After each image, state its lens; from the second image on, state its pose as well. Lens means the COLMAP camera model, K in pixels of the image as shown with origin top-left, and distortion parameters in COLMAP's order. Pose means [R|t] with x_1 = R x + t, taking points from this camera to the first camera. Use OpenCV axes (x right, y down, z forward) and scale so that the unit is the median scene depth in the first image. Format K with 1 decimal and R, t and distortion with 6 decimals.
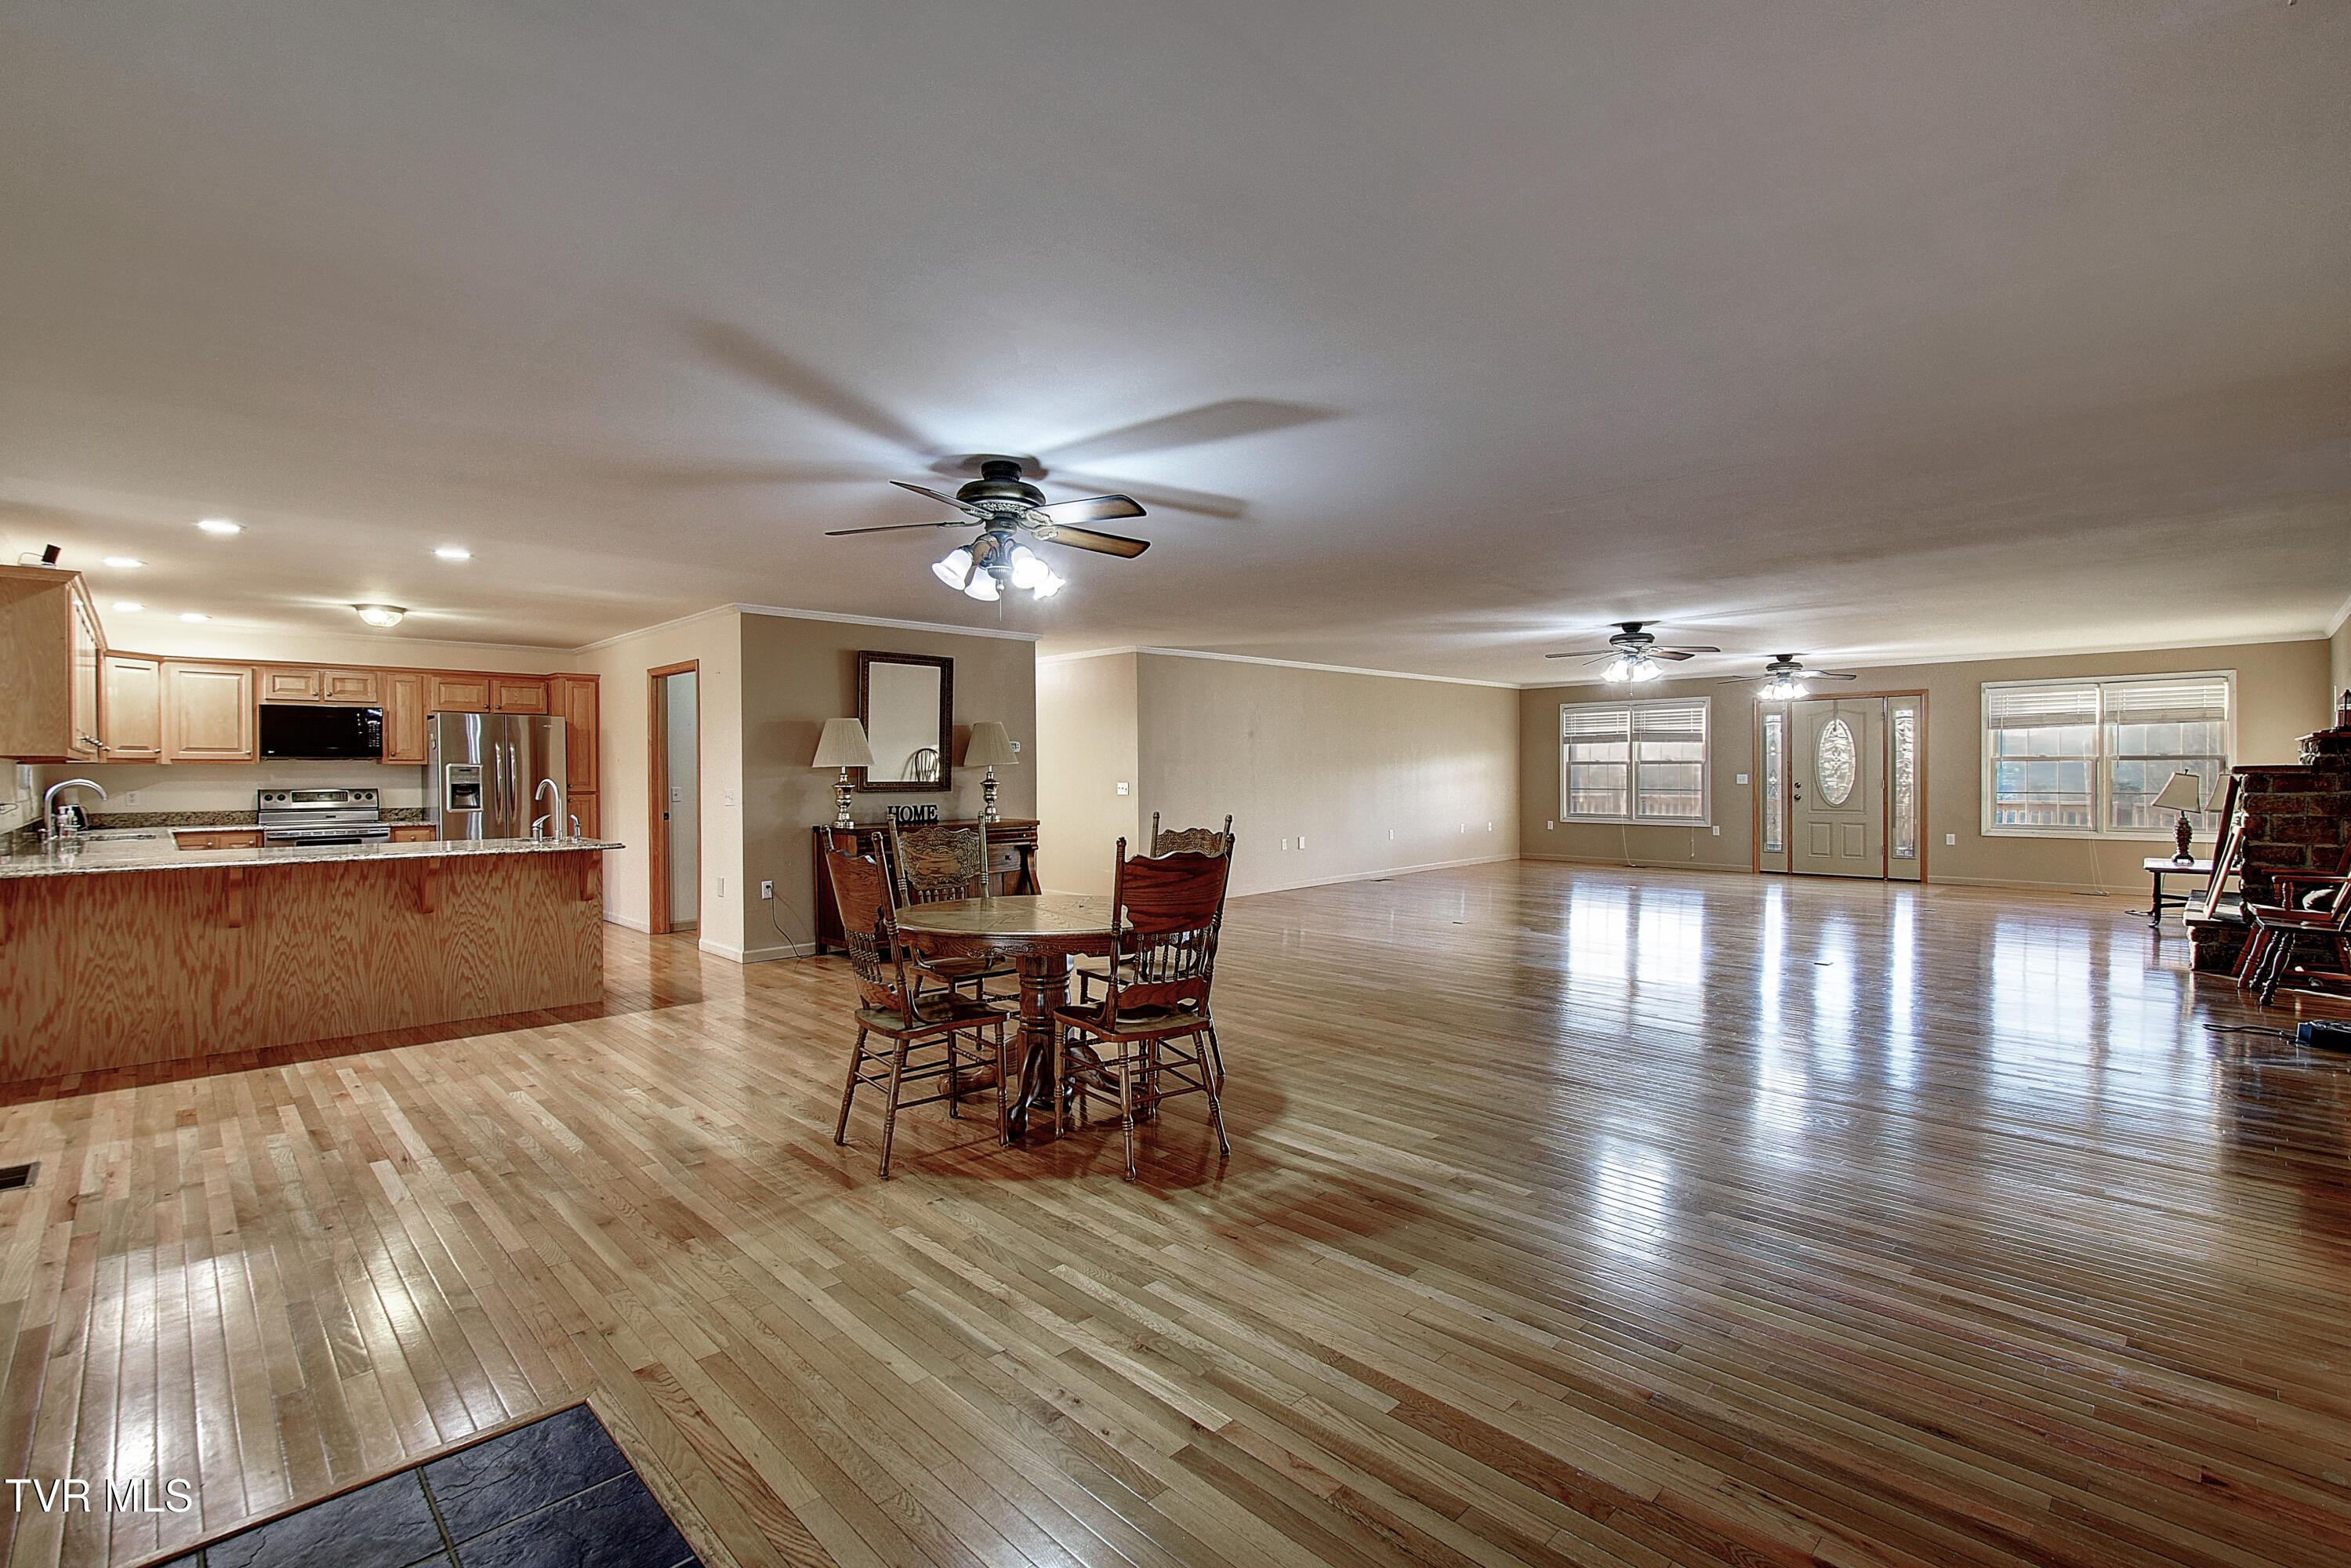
lens RADIAL K [[1043.1, 0, 1174.8], [0, 1043.1, 785.7], [0, 0, 1]] dist [-0.001965, -0.001917]
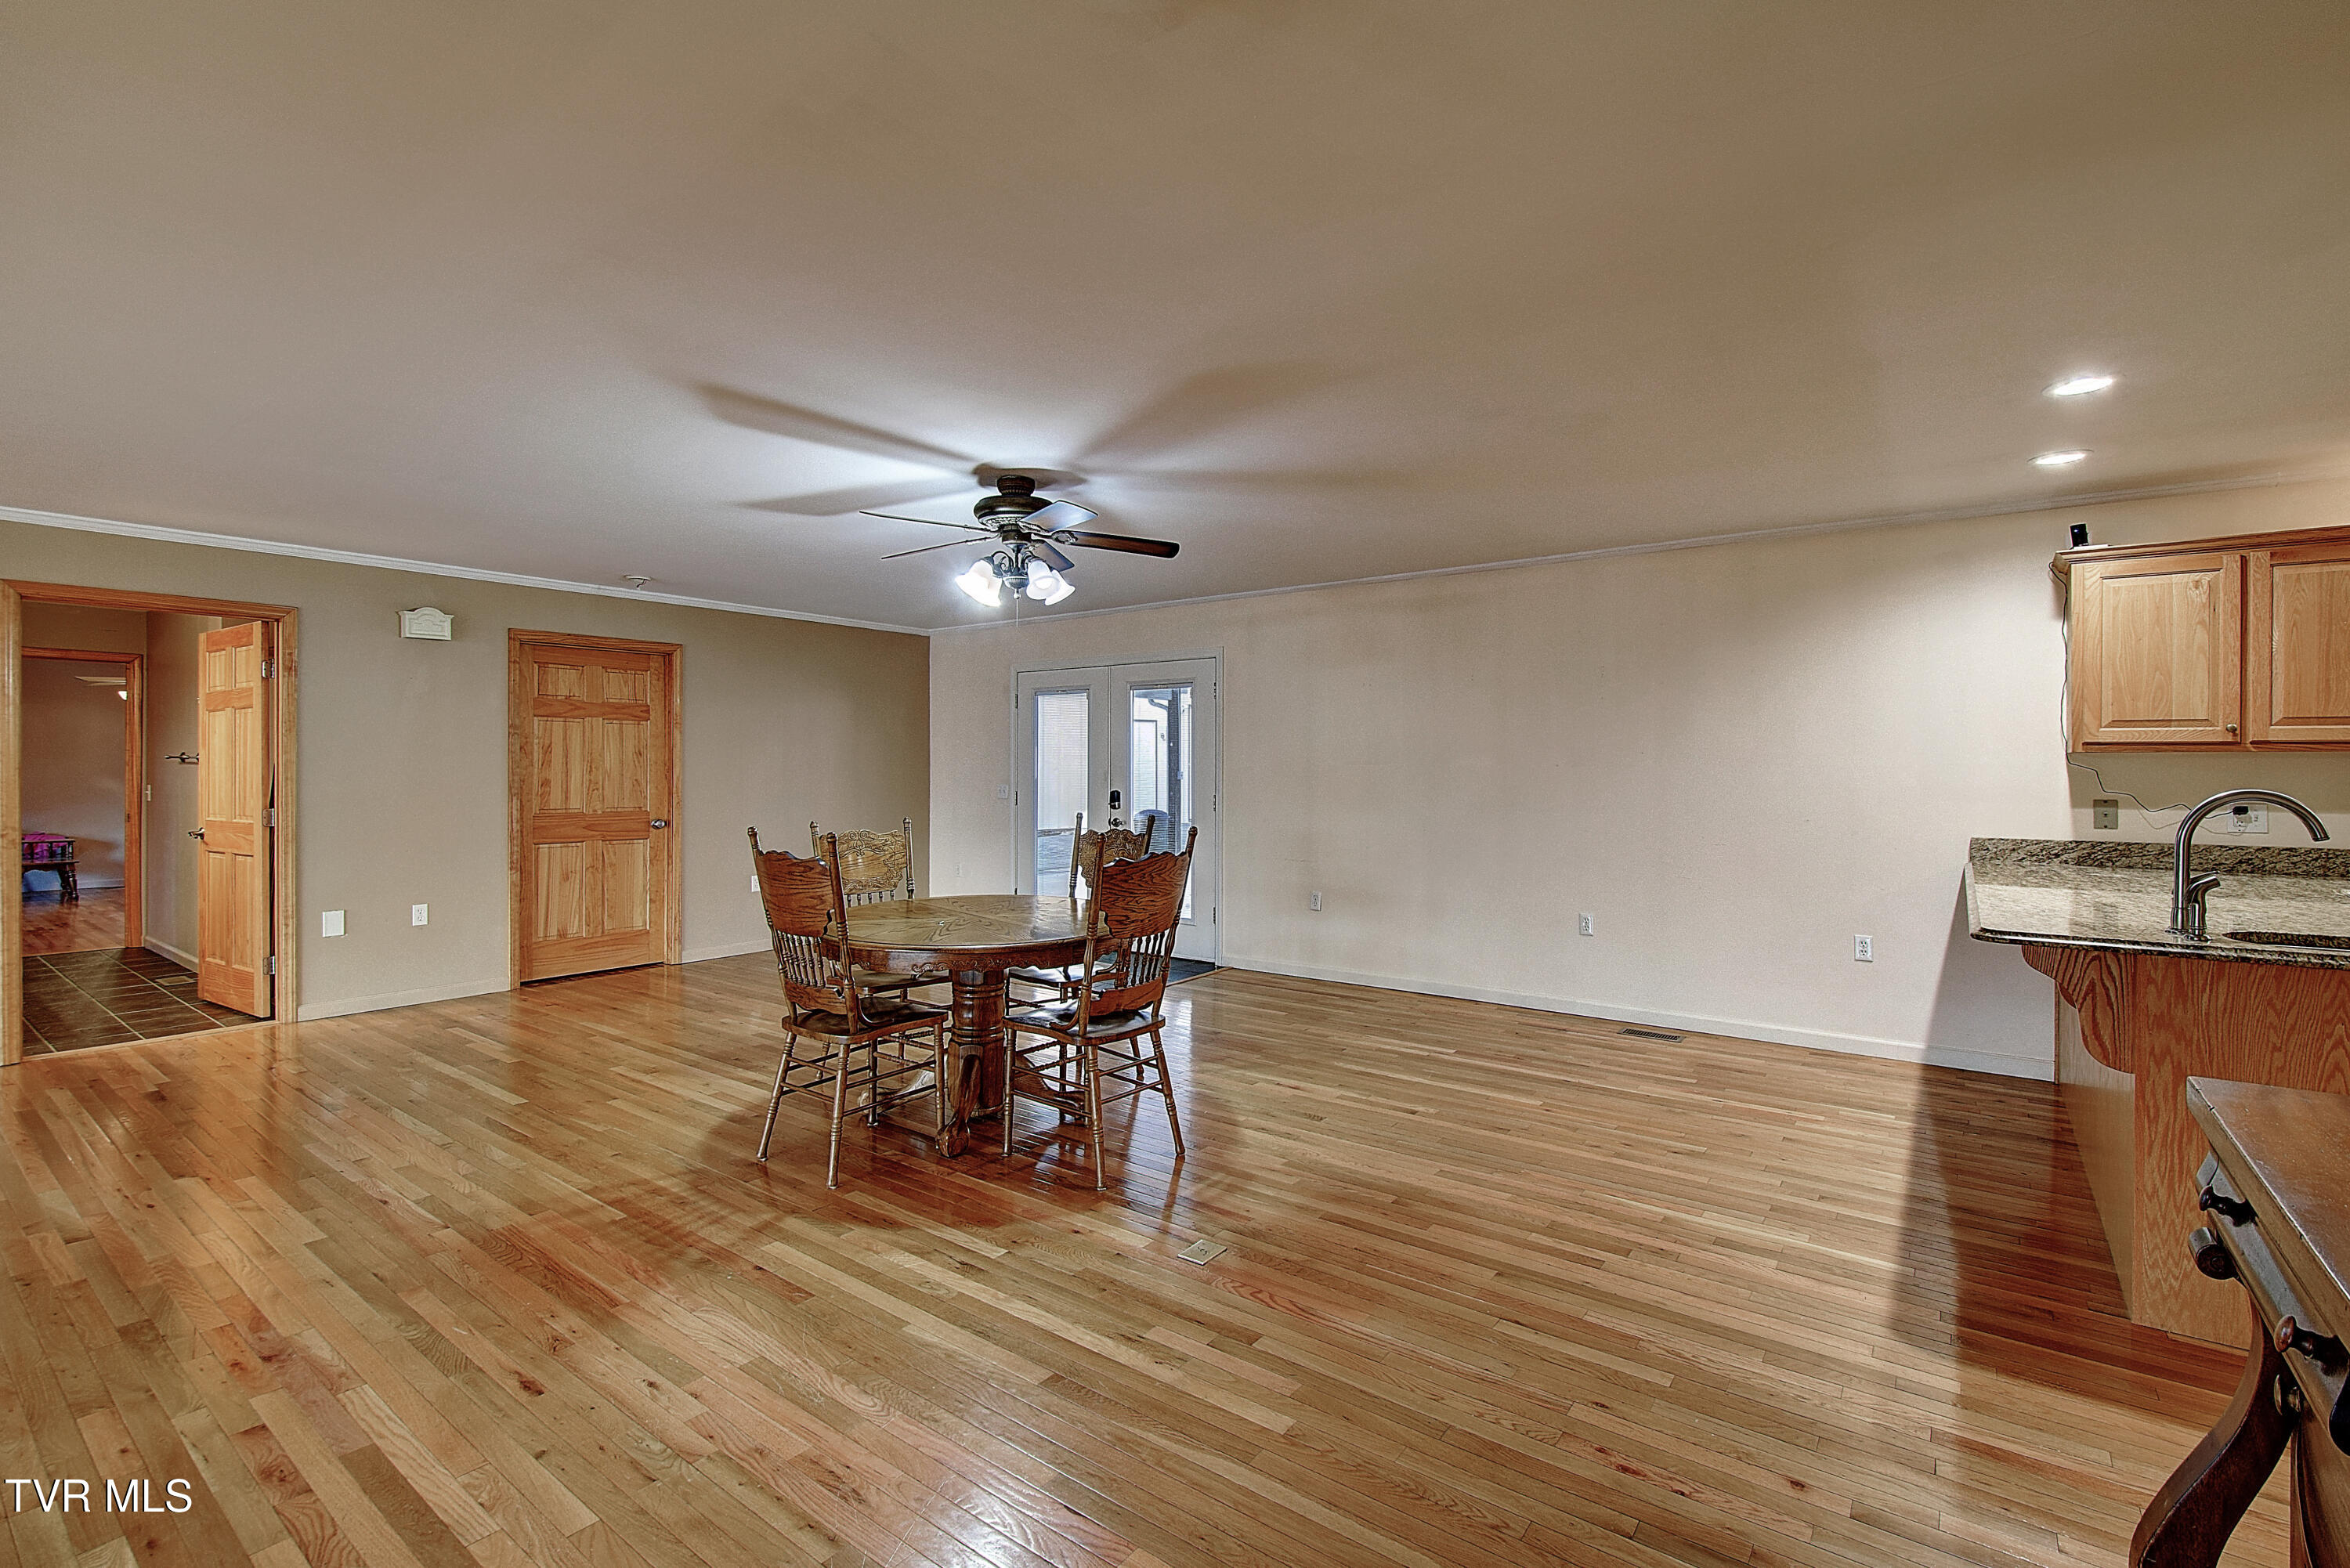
lens RADIAL K [[1042.6, 0, 1166.3], [0, 1042.6, 769.2], [0, 0, 1]] dist [-0.001965, -0.001917]
pose [[-0.990027, 0.001600, -0.140869, -0.061175], [-0.000722, 0.999865, 0.016430, -0.012292], [0.140876, 0.016368, -0.989892, 0.748392]]
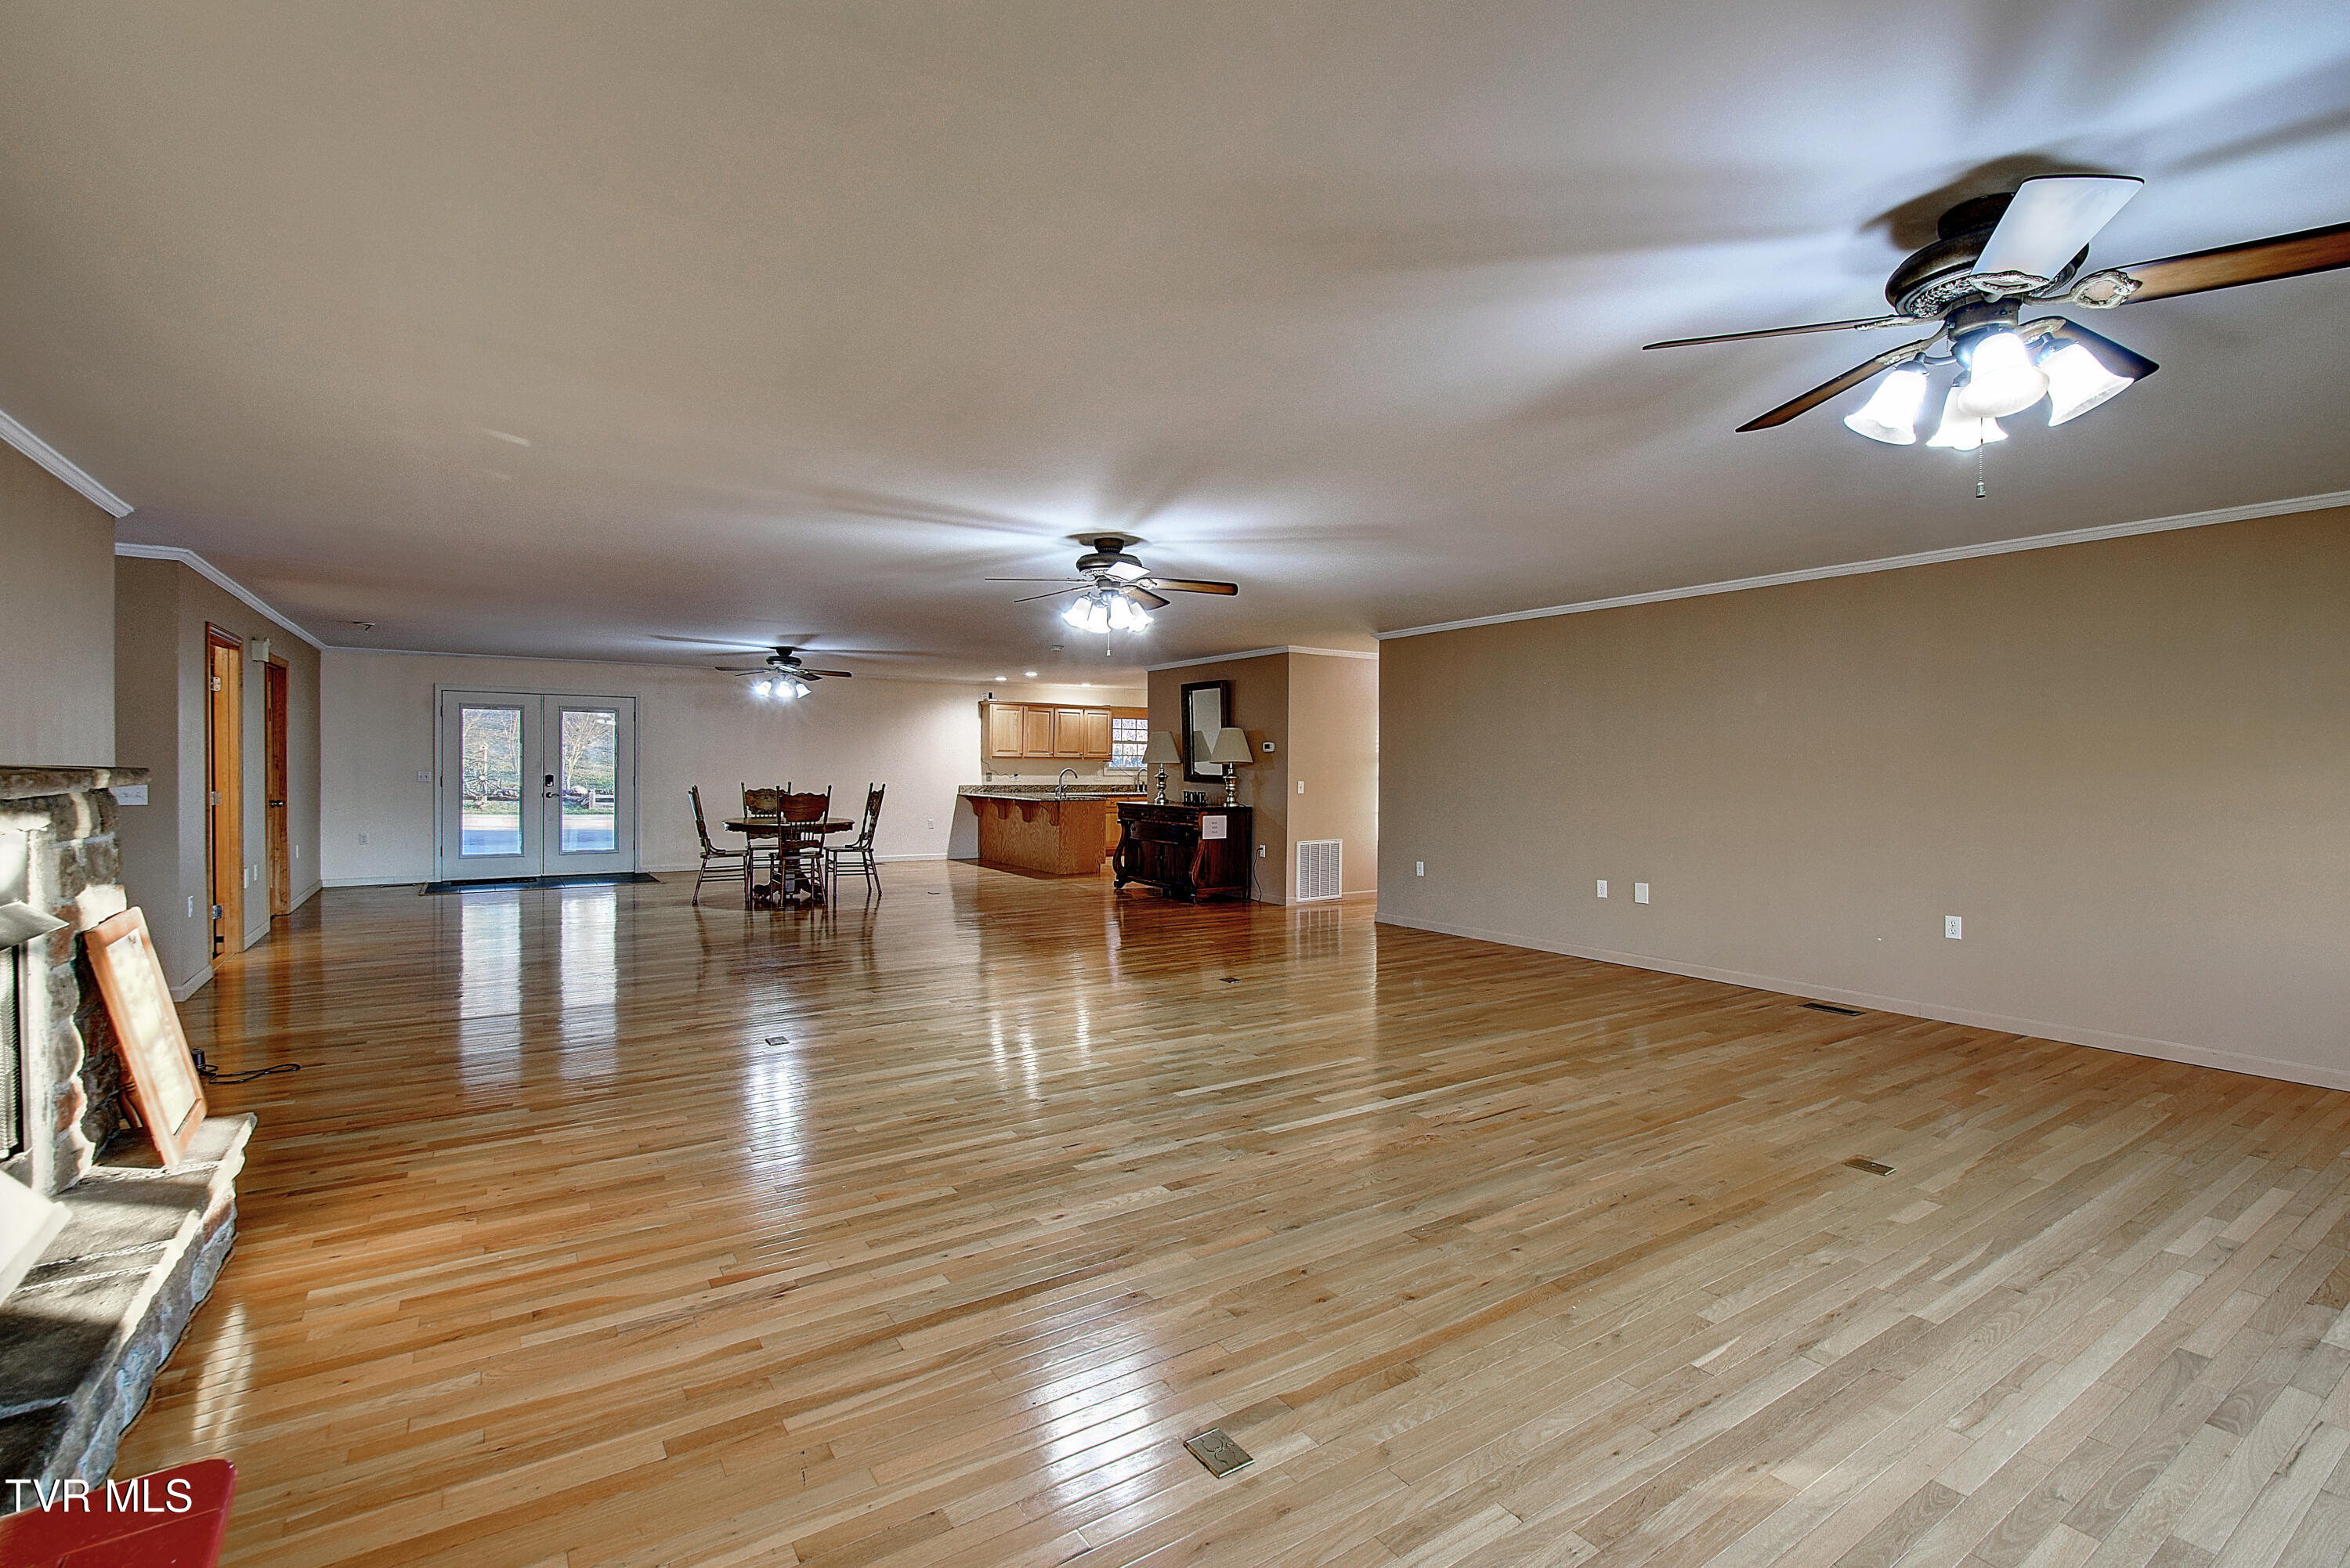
lens RADIAL K [[1042.6, 0, 1161.3], [0, 1042.6, 761.3], [0, 0, 1]] dist [-0.001965, -0.001917]
pose [[-0.197835, -0.000394, -0.980235, 0.818543], [-0.021593, 0.999759, 0.003956, -0.018739], [0.979997, 0.021949, -0.197796, 0.901609]]
